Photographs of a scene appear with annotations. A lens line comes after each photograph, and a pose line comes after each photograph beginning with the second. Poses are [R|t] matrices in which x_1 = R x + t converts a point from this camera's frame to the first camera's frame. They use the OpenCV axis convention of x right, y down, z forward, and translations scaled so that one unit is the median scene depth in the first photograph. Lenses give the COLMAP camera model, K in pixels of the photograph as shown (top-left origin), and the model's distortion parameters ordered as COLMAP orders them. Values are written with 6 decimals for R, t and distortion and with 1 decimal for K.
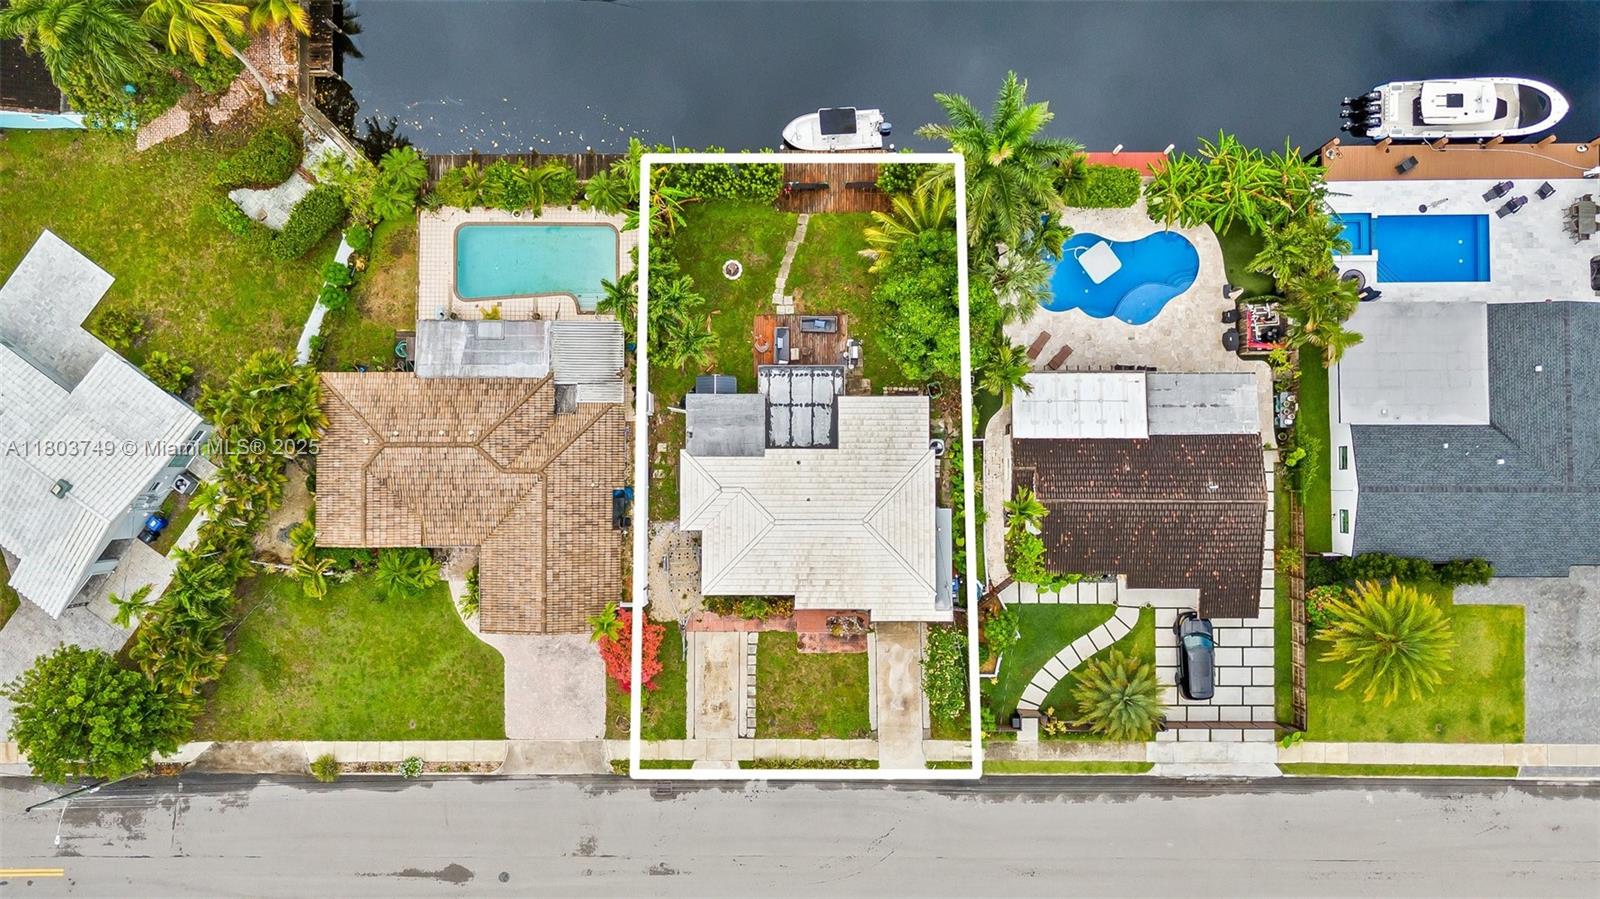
lens RADIAL K [[1170.2, 0, 805.2], [0, 1170.2, 452.7], [0, 0, 1]] dist [0.084251, -0.094123]
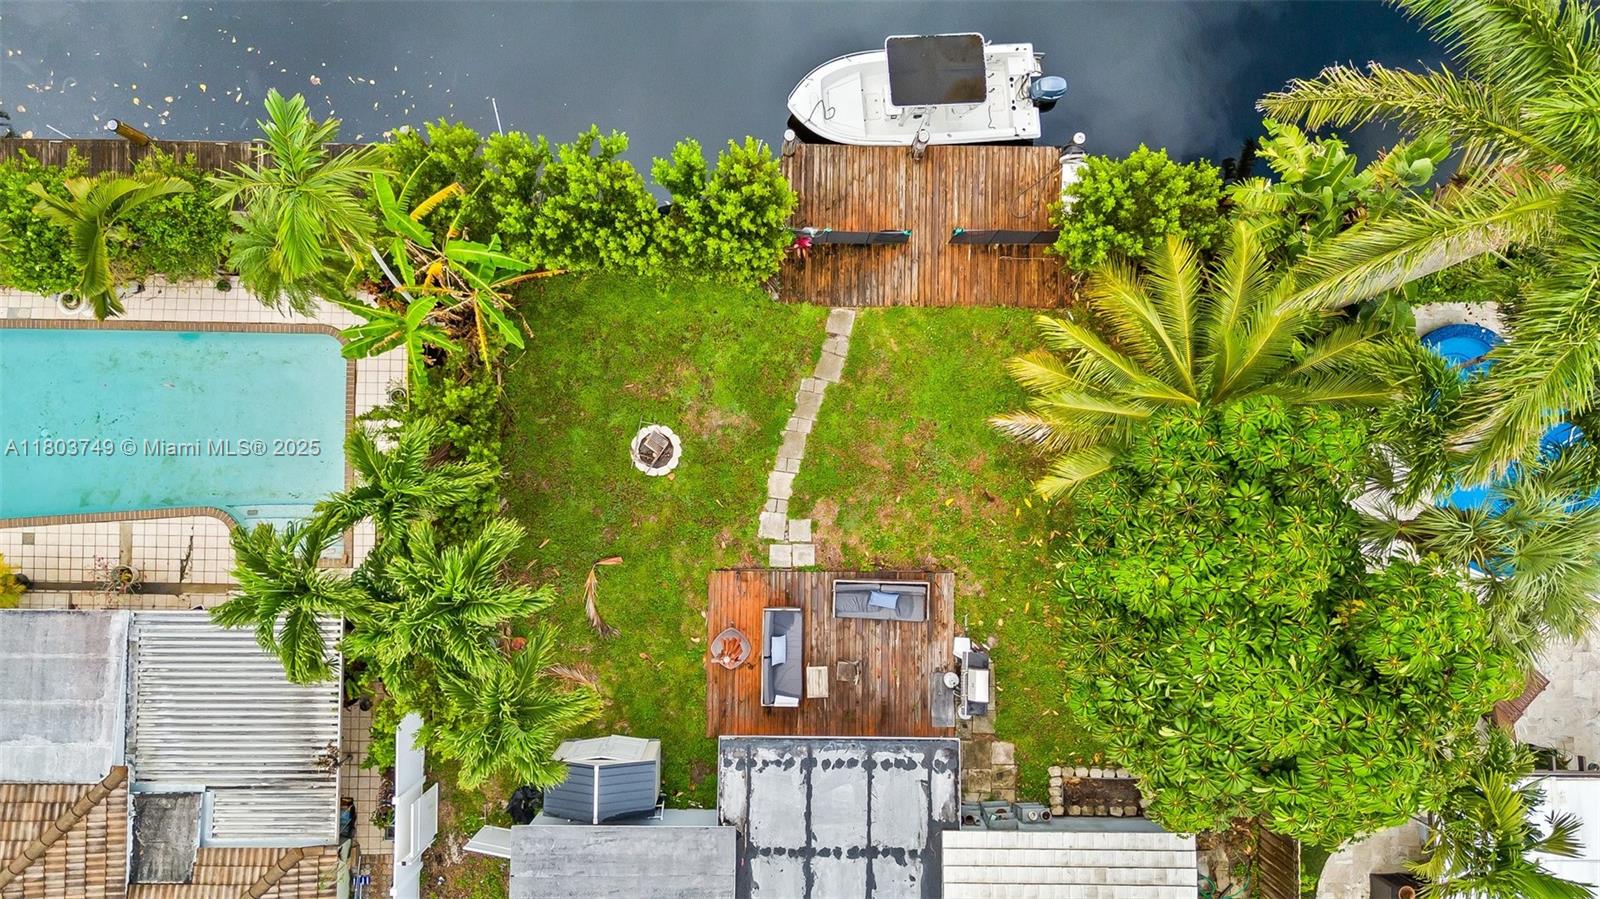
lens RADIAL K [[1170.2, 0, 805.2], [0, 1170.2, 452.7], [0, 0, 1]] dist [0.084251, -0.094123]
pose [[0.999533, 0.010633, 0.028661, -0.024144], [-0.010744, 0.999935, 0.003740, -0.157762], [-0.028620, -0.004046, 0.999582, 0.616055]]
